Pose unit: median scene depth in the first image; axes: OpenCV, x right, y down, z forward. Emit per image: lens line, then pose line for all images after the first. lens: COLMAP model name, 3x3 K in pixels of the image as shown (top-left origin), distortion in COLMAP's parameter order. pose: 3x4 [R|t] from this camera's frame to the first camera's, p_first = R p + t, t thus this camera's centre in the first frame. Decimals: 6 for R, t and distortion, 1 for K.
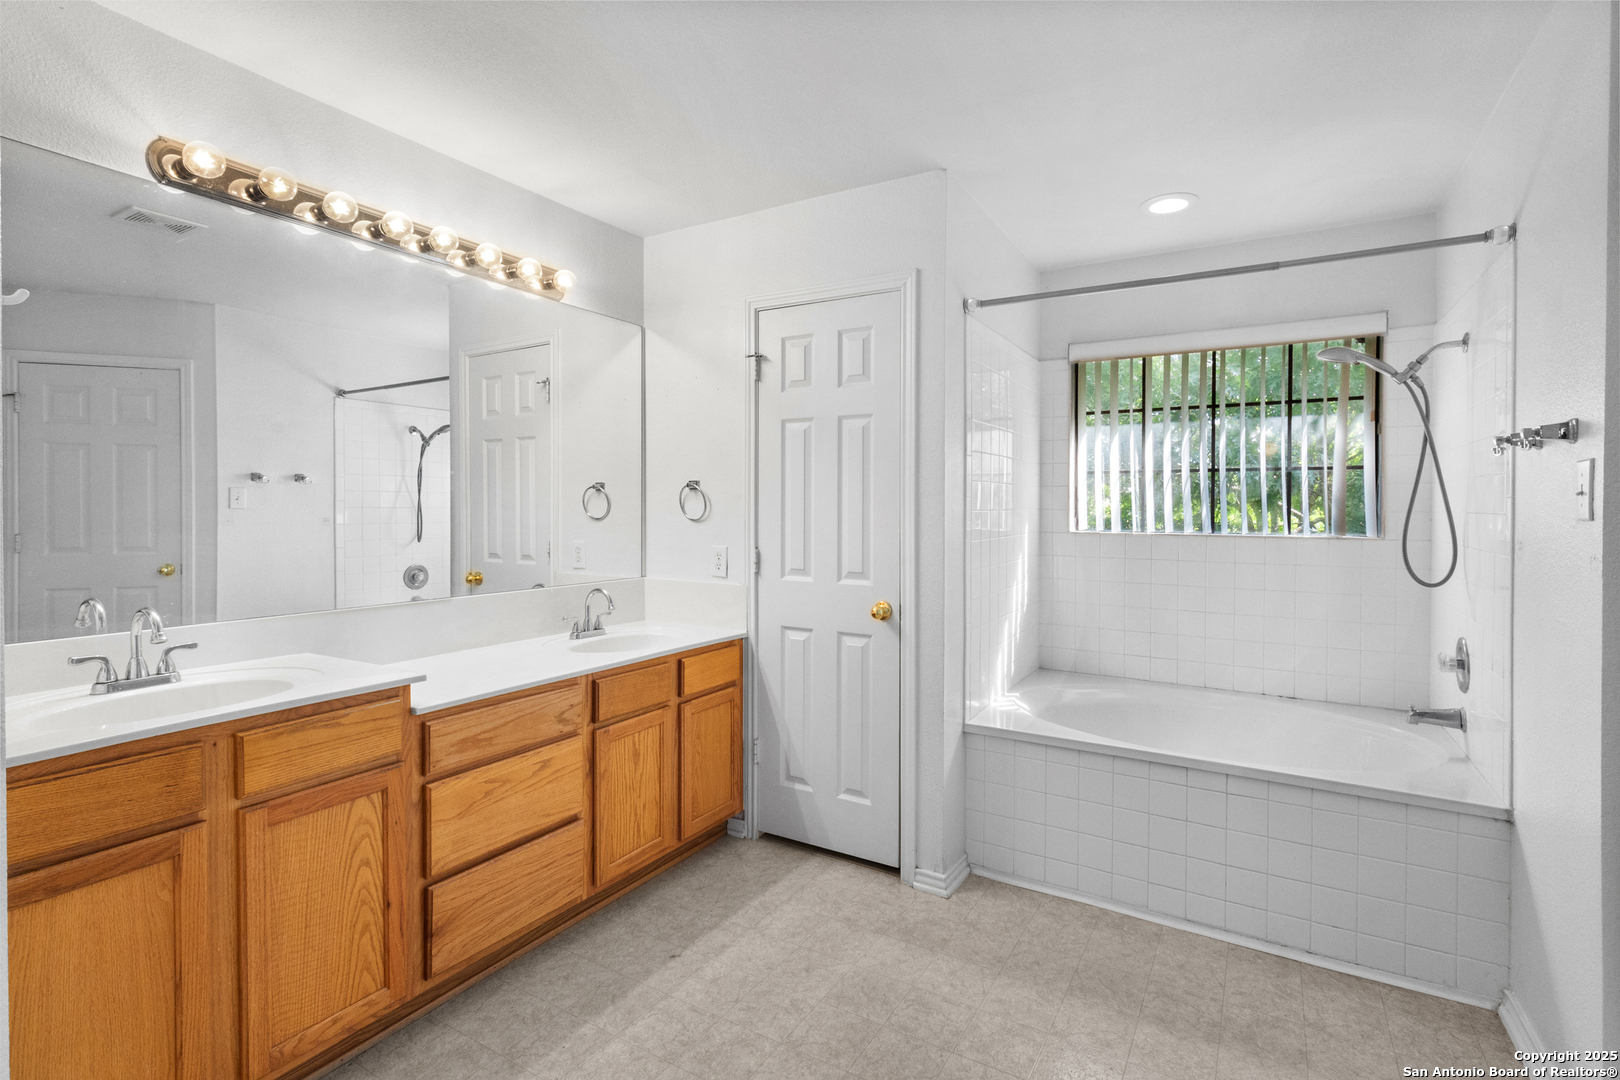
lens RADIAL K [[757.7, 0, 808.4], [0, 757.7, 529.7], [0, 0, 1]] dist [-0.002695, -0.000236]
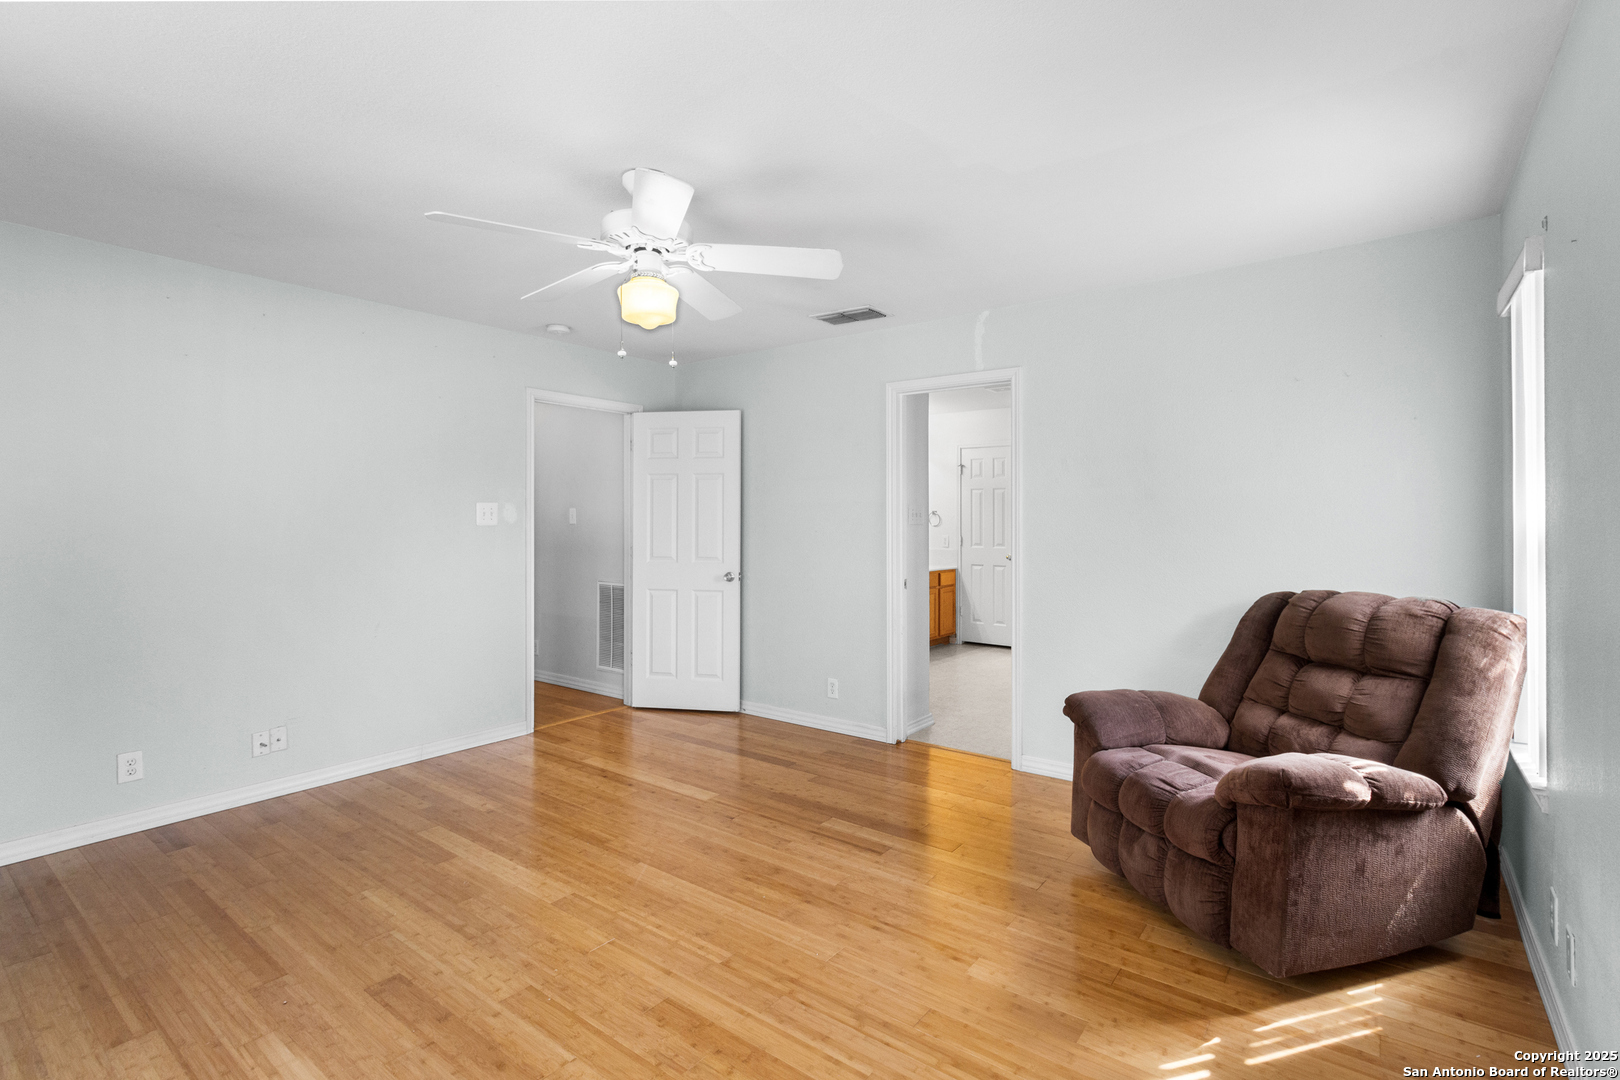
lens RADIAL K [[757.7, 0, 811.8], [0, 757.7, 532.8], [0, 0, 1]] dist [-0.002695, -0.000236]
pose [[0.992991, 0.000766, -0.118189, -0.280094], [-0.001804, 0.999961, -0.008678, 0.036917], [0.118177, 0.008831, 0.992953, -1.766010]]
